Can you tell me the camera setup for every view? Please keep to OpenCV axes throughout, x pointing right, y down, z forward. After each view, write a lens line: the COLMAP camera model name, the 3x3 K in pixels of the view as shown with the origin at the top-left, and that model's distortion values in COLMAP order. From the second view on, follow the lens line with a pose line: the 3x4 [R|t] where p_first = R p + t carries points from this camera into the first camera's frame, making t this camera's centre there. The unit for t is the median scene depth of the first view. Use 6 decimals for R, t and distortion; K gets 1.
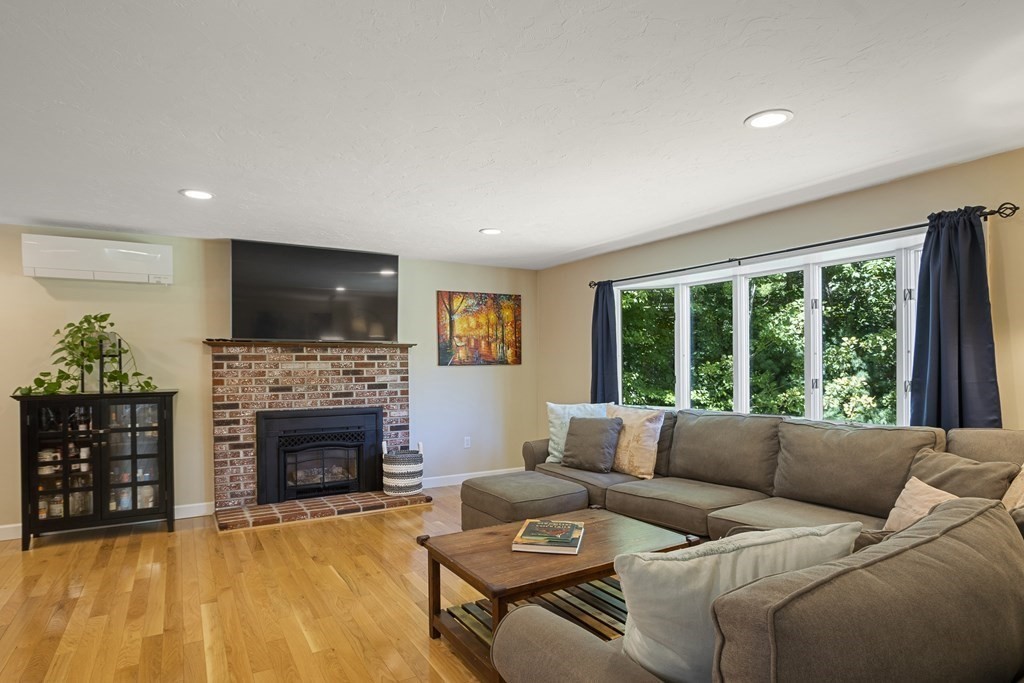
lens RADIAL K [[567.4, 0, 509.9], [0, 567.4, 369.6], [0, 0, 1]] dist [-0.015971, 0.014884]
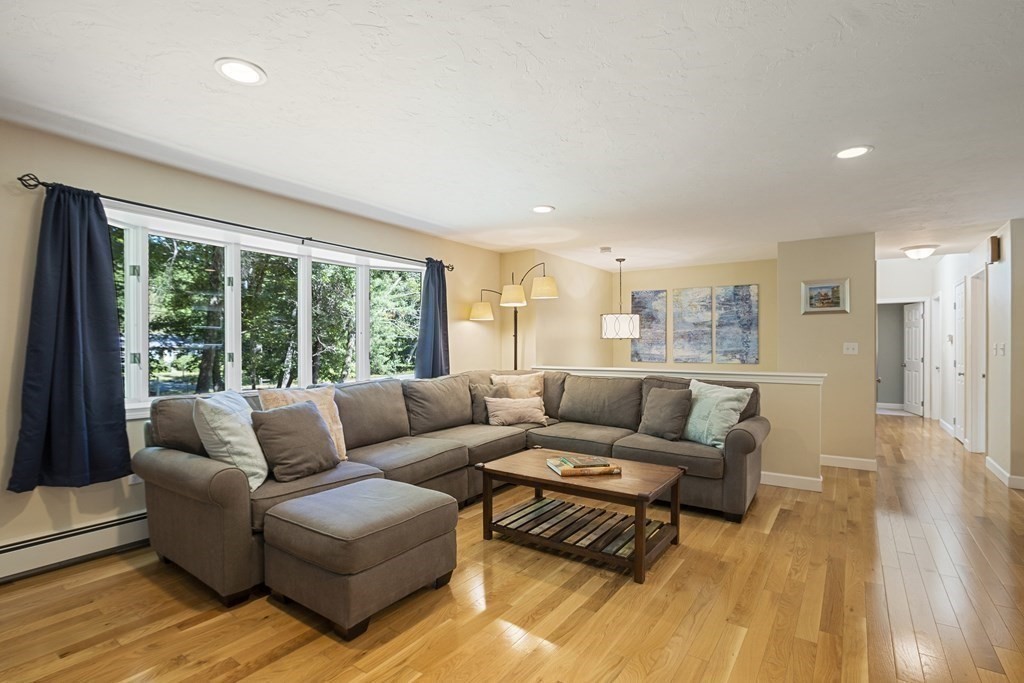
lens RADIAL K [[490.0, 0, 508.2], [0, 490.0, 346.6], [0, 0, 1]] dist [-0.008029, 0.001740]
pose [[-0.409825, 0.006946, 0.912138, -0.482815], [0.009840, 0.999946, -0.003194, 0.010390], [-0.912111, 0.007666, -0.409871, 0.867485]]
